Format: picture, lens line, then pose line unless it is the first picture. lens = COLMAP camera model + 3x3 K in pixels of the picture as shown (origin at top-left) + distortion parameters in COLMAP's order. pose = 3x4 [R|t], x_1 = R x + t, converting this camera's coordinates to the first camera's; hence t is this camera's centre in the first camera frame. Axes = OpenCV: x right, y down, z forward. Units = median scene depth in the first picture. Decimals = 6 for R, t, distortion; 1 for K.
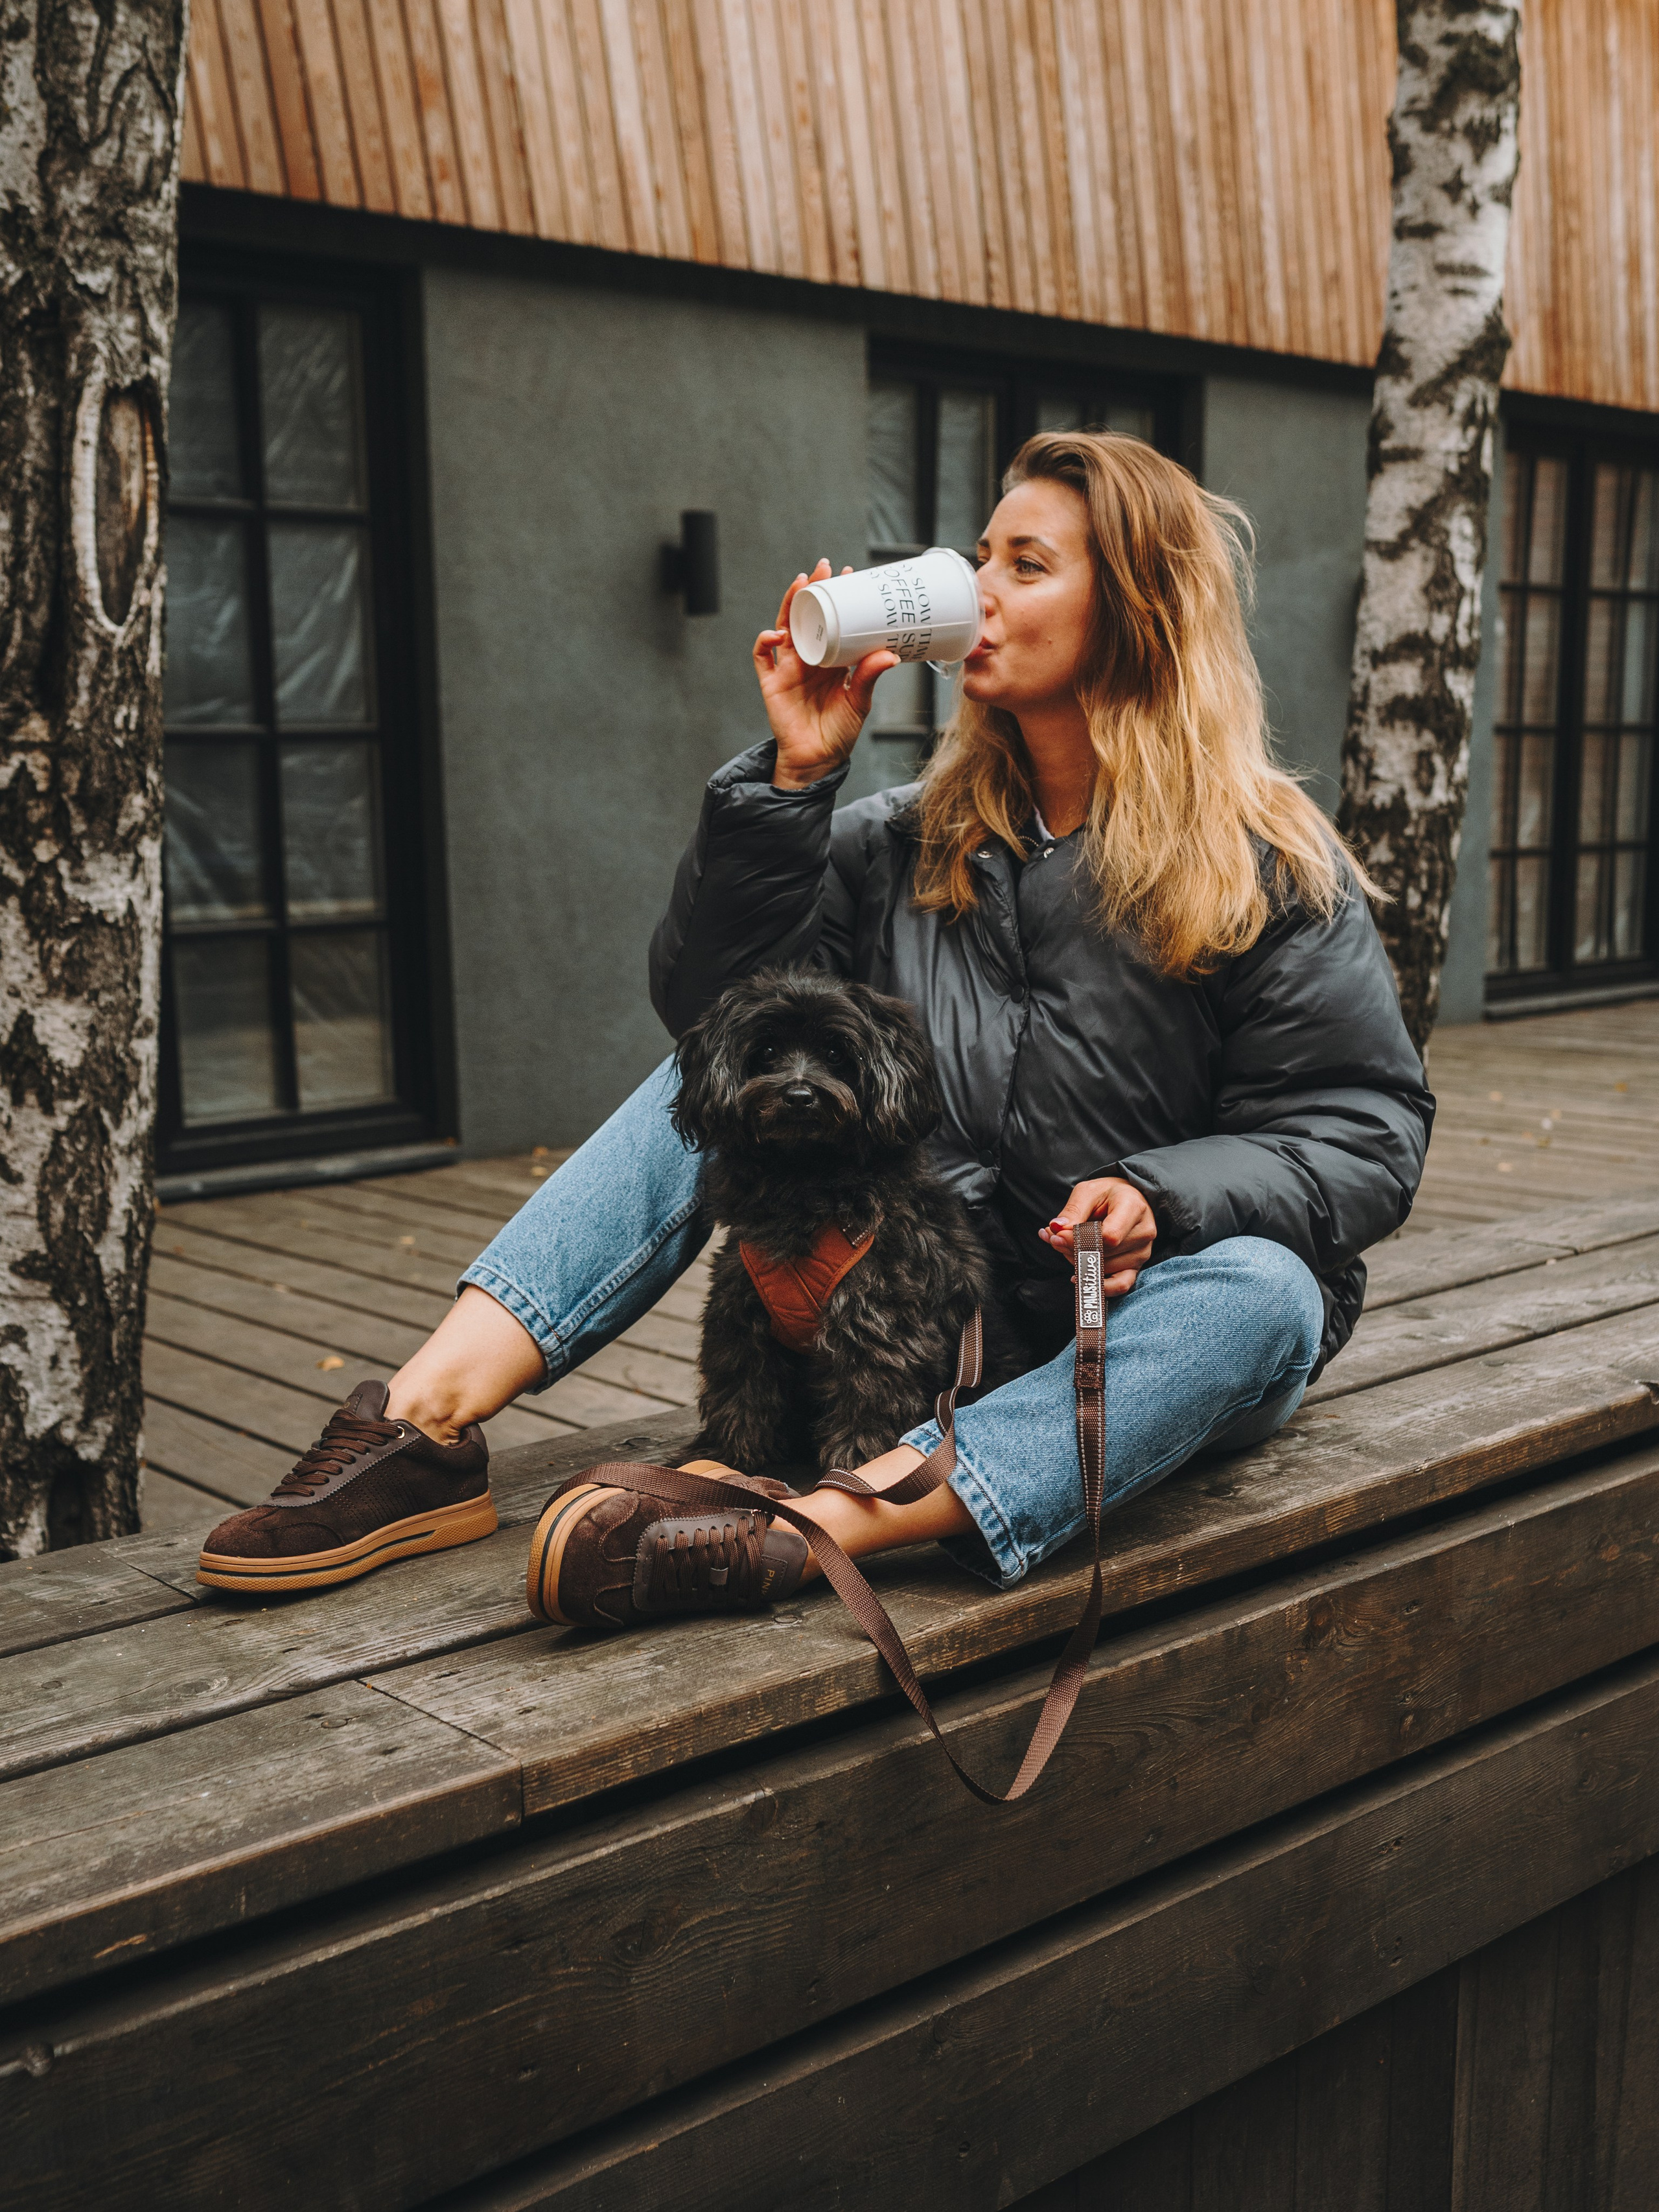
lens RADIAL K [[2569.7, 0, 830.6], [0, 2569.7, 1255.0], [0, 0, 1]] dist [0.002323, 0.014069]
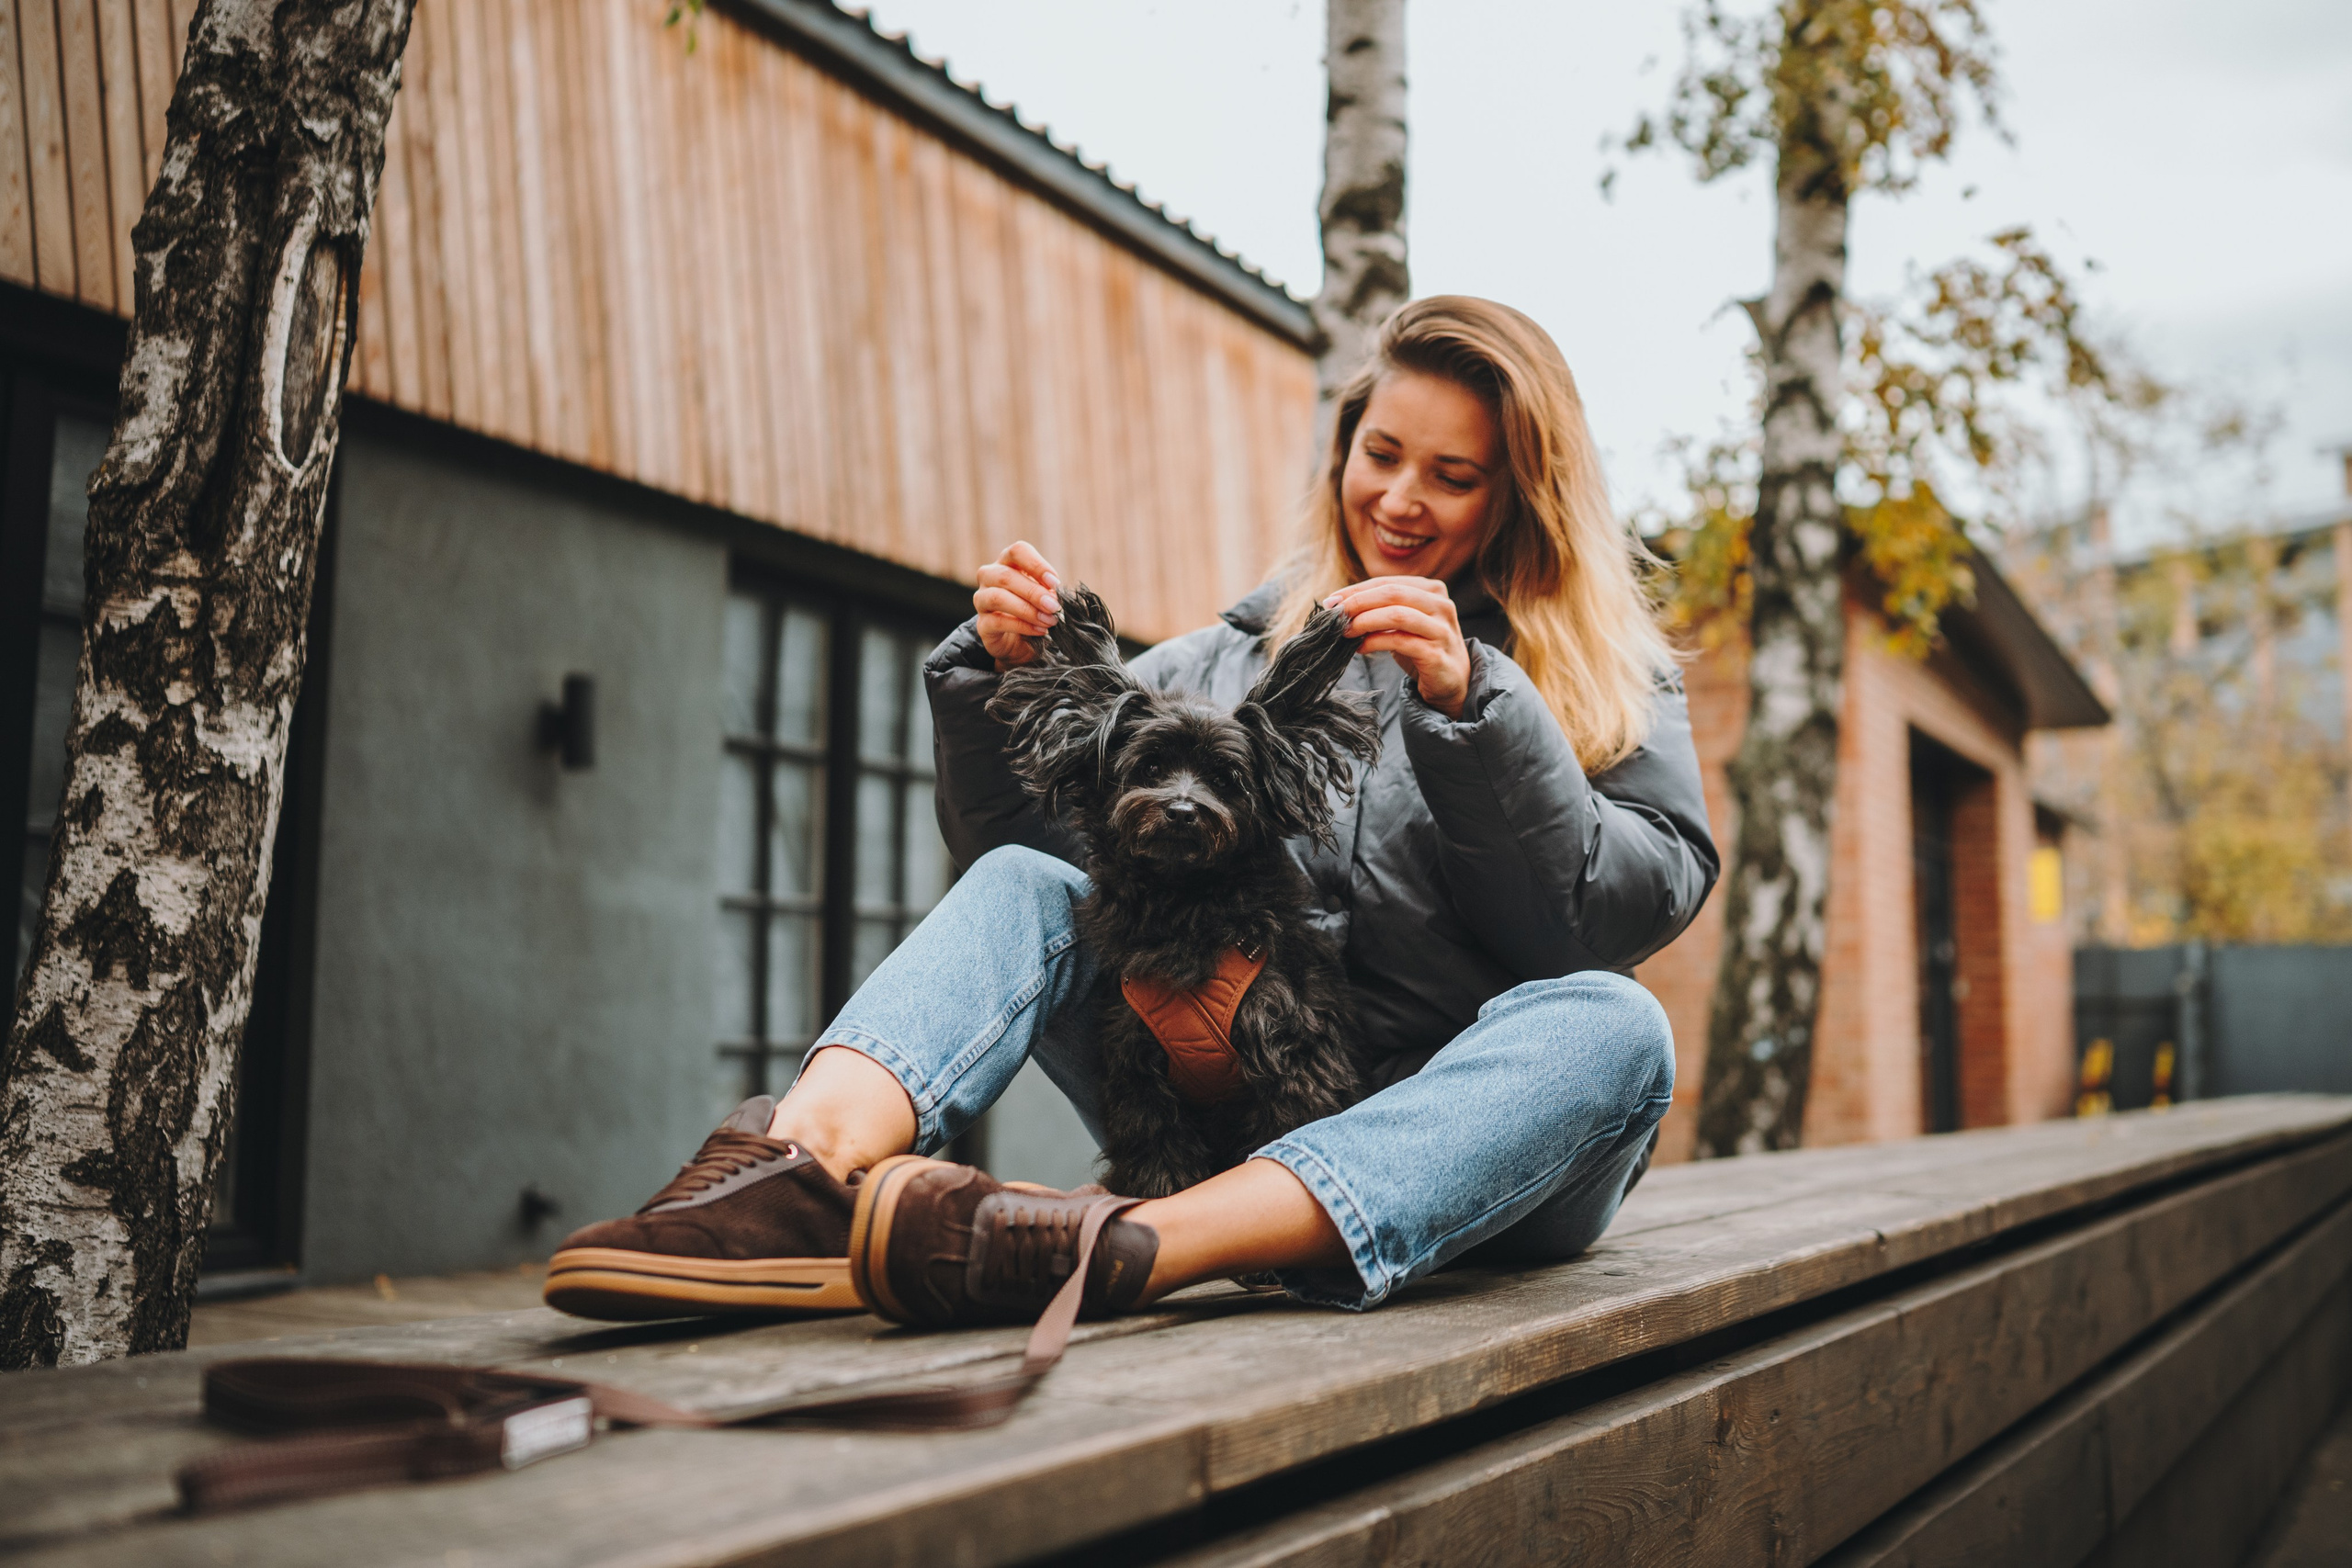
lens RADIAL K [[2247.8, 0, 1176.0], [0, 2247.8, 784.0], [0, 0, 1]] dist [0.007065, 0.007375]
pose [[0.955539, 0.053914, 0.289893, -0.199824], [0.039651, 0.950719, -0.307509, 0.132620], [-0.292186, 0.305331, 0.906311, 0.189105]]
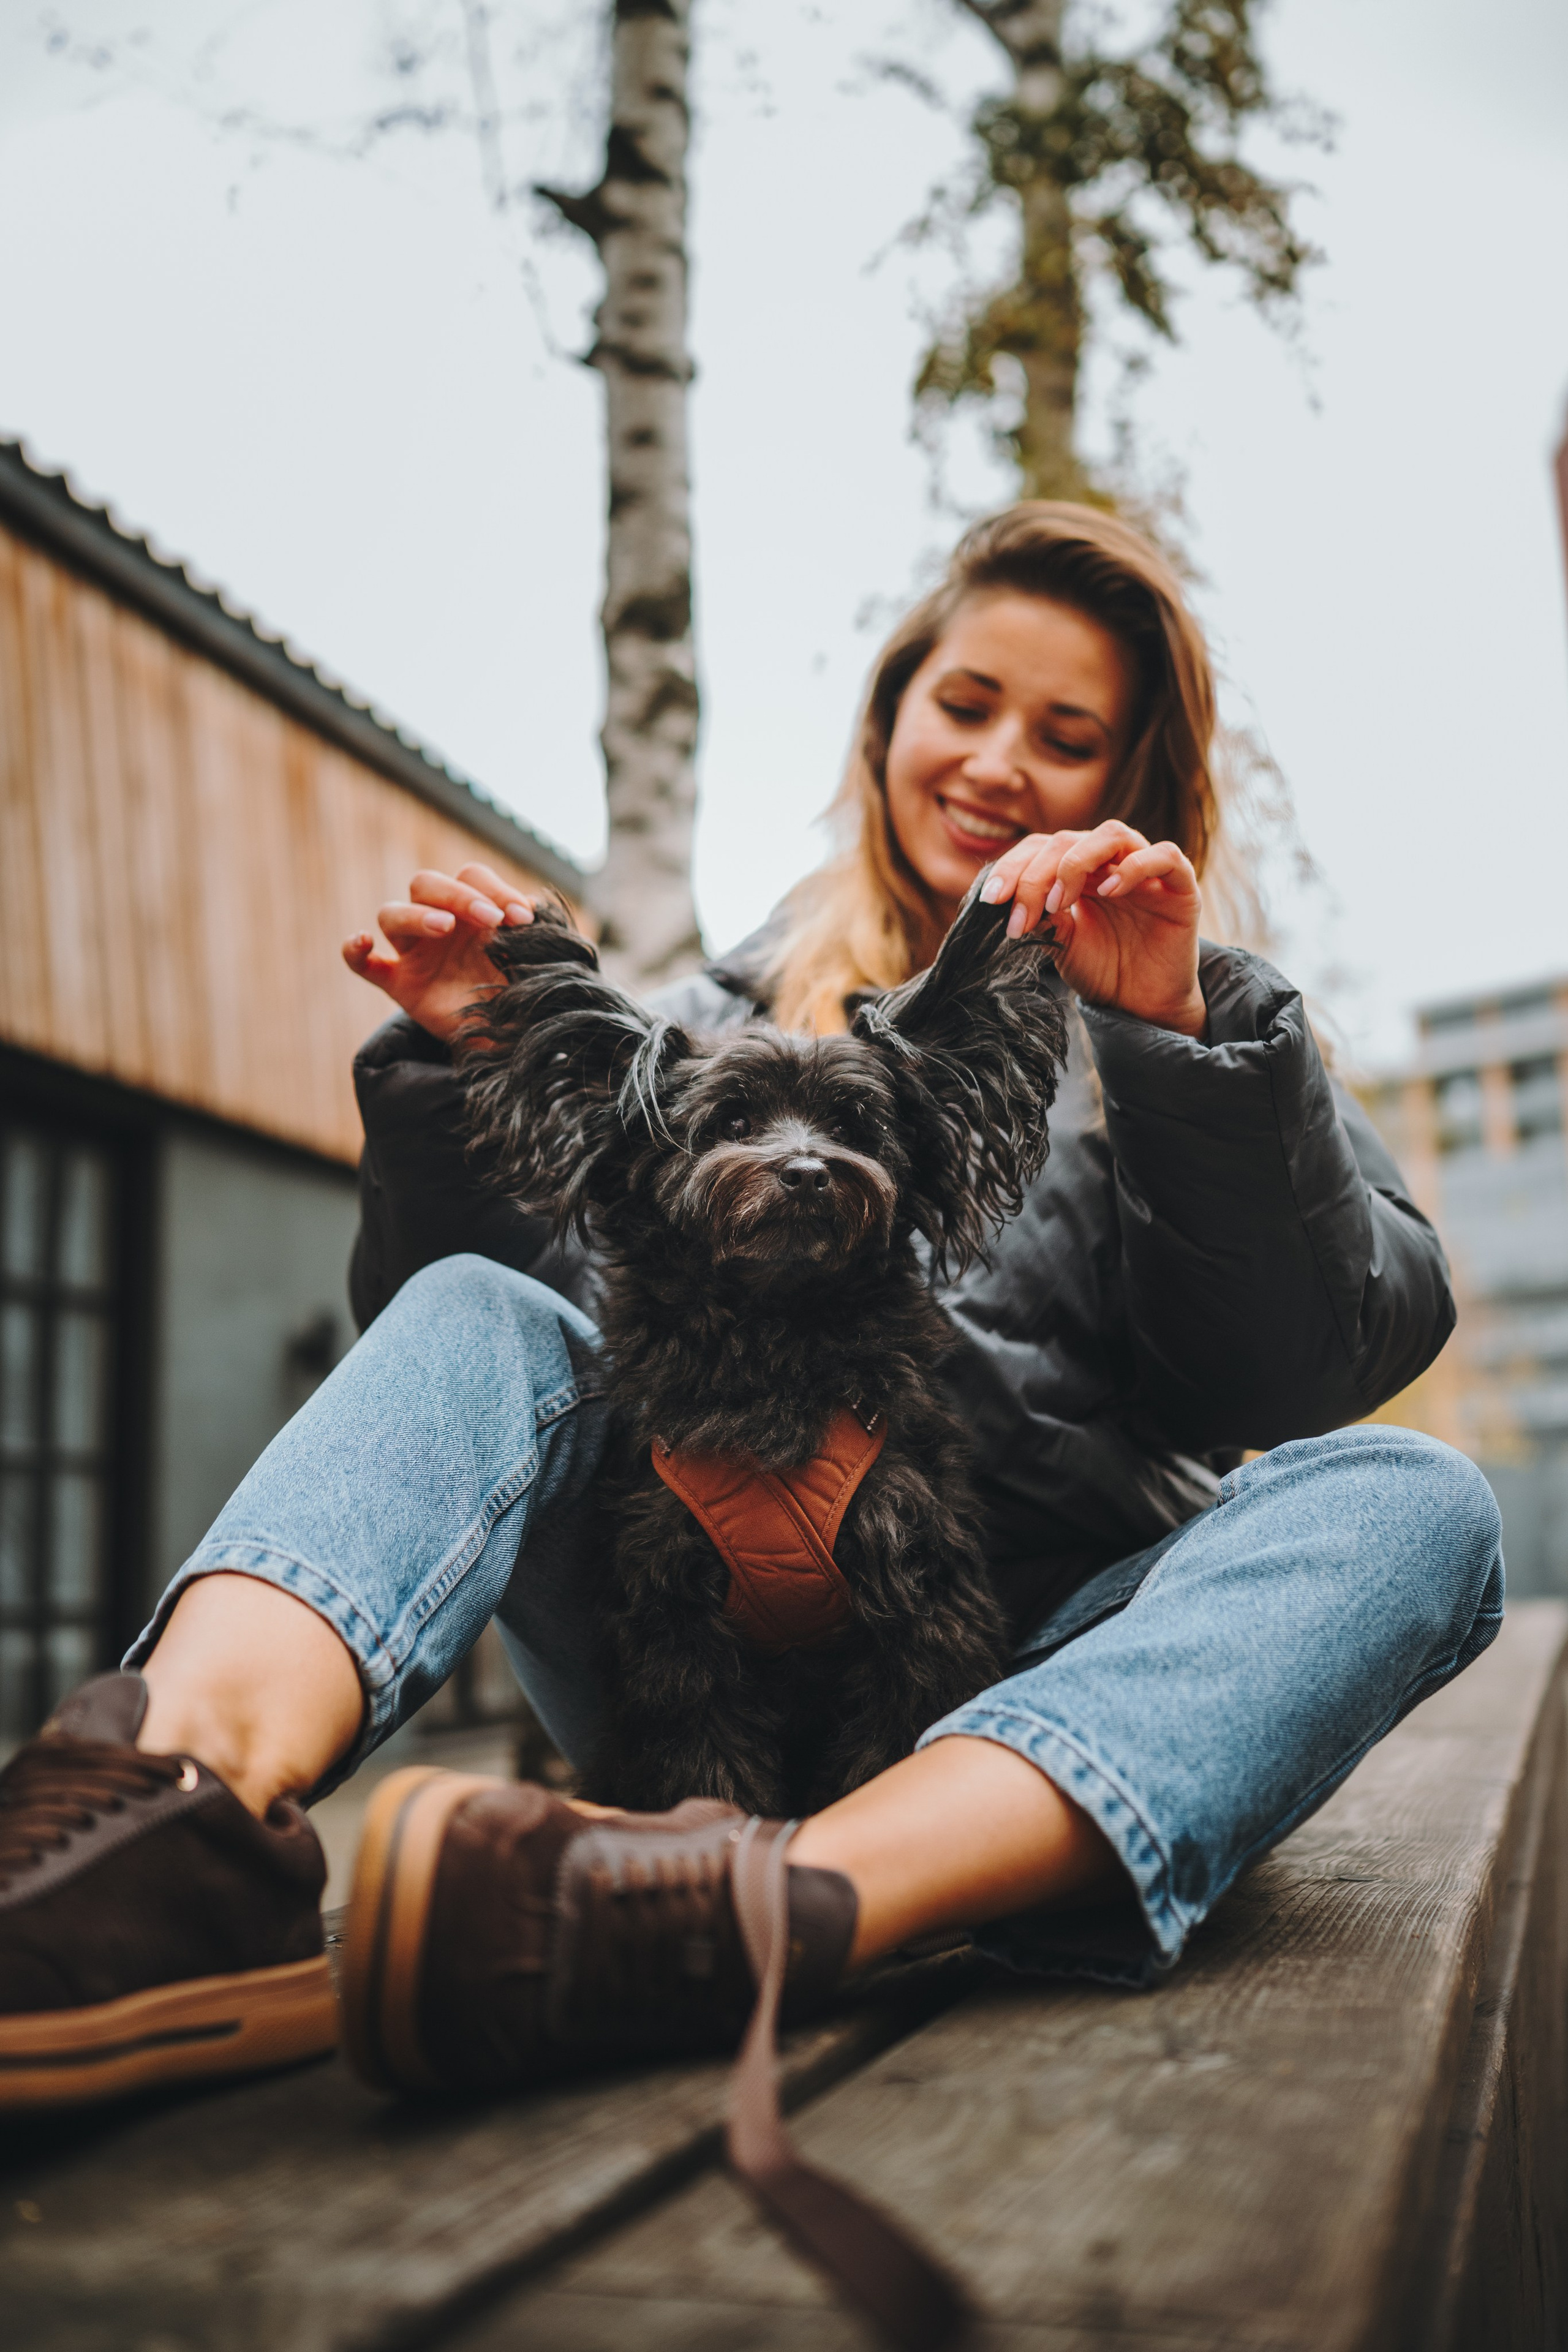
lens RADIAL K [[2248.1, 0, 800.1], [0, 2248.1, 1182.3], [0, 0, 1]] dist [0.007065, 0.007375]
pose [[0.871403, 0.073210, 0.485074, -0.202882], [0.117839, 0.928613, -0.351841, 0.085821], [-0.476205, 0.363756, 0.800569, 0.444577]]
